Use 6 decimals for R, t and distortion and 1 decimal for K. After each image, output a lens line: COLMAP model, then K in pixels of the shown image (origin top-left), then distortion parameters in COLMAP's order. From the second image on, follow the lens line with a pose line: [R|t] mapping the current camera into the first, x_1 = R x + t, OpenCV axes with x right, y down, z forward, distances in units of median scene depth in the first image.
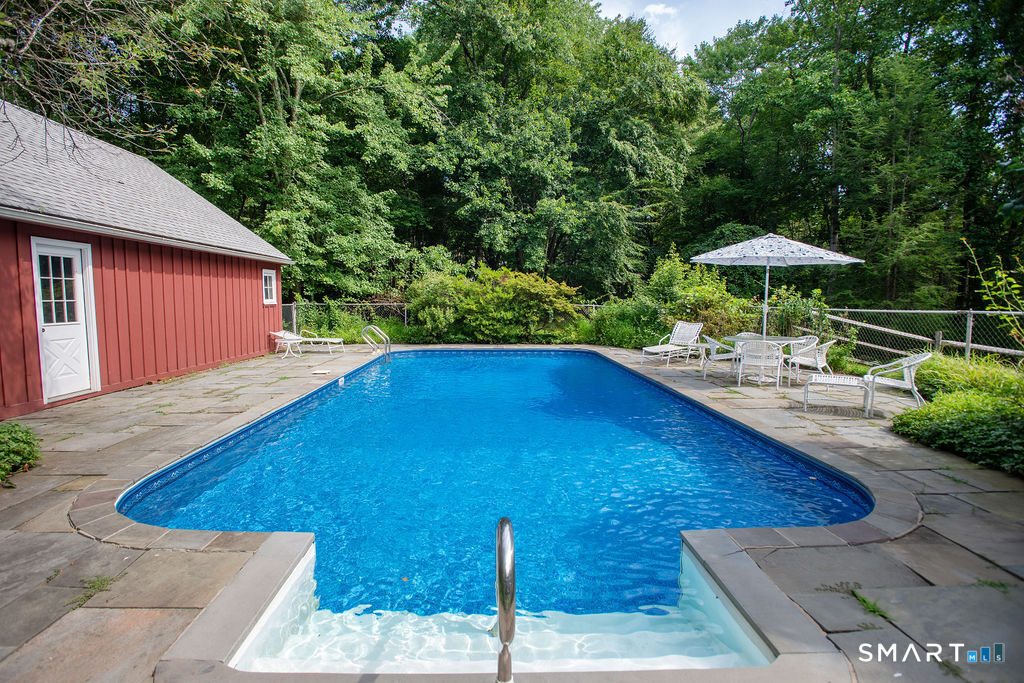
lens RADIAL K [[521.0, 0, 512.0], [0, 521.0, 341.5], [0, 0, 1]] dist [-0.001389, -0.000505]
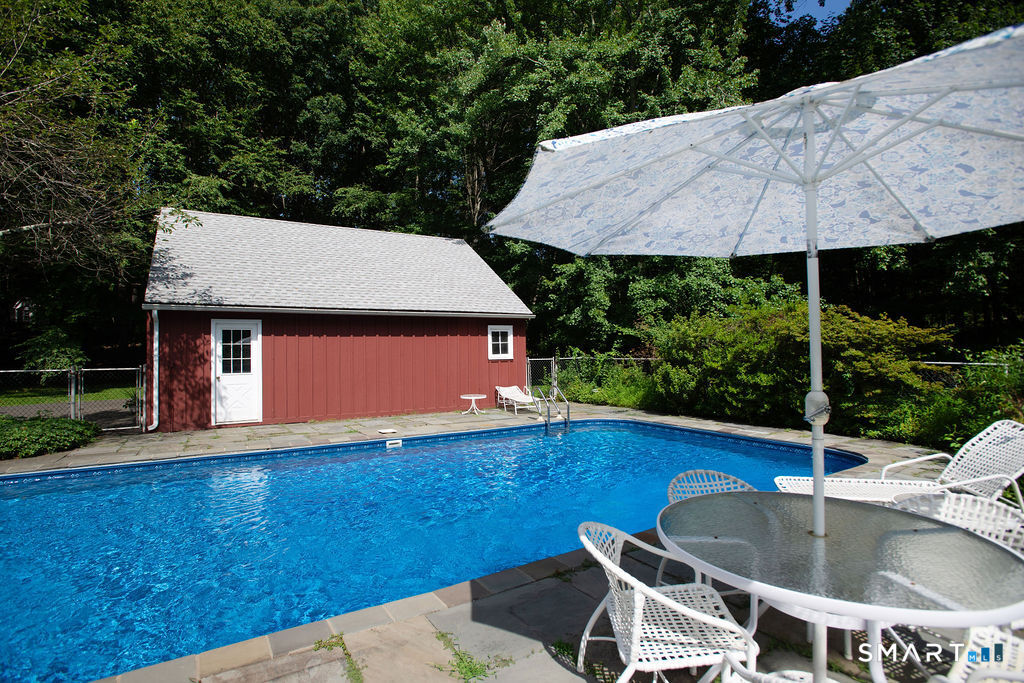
lens RADIAL K [[521.0, 0, 512.0], [0, 521.0, 341.5], [0, 0, 1]] dist [-0.001389, -0.000505]
pose [[0.482310, -0.018700, -0.875801, 0.804977], [-0.062386, 0.996500, -0.055634, -0.089105], [0.873776, 0.081471, 0.479455, 0.922548]]
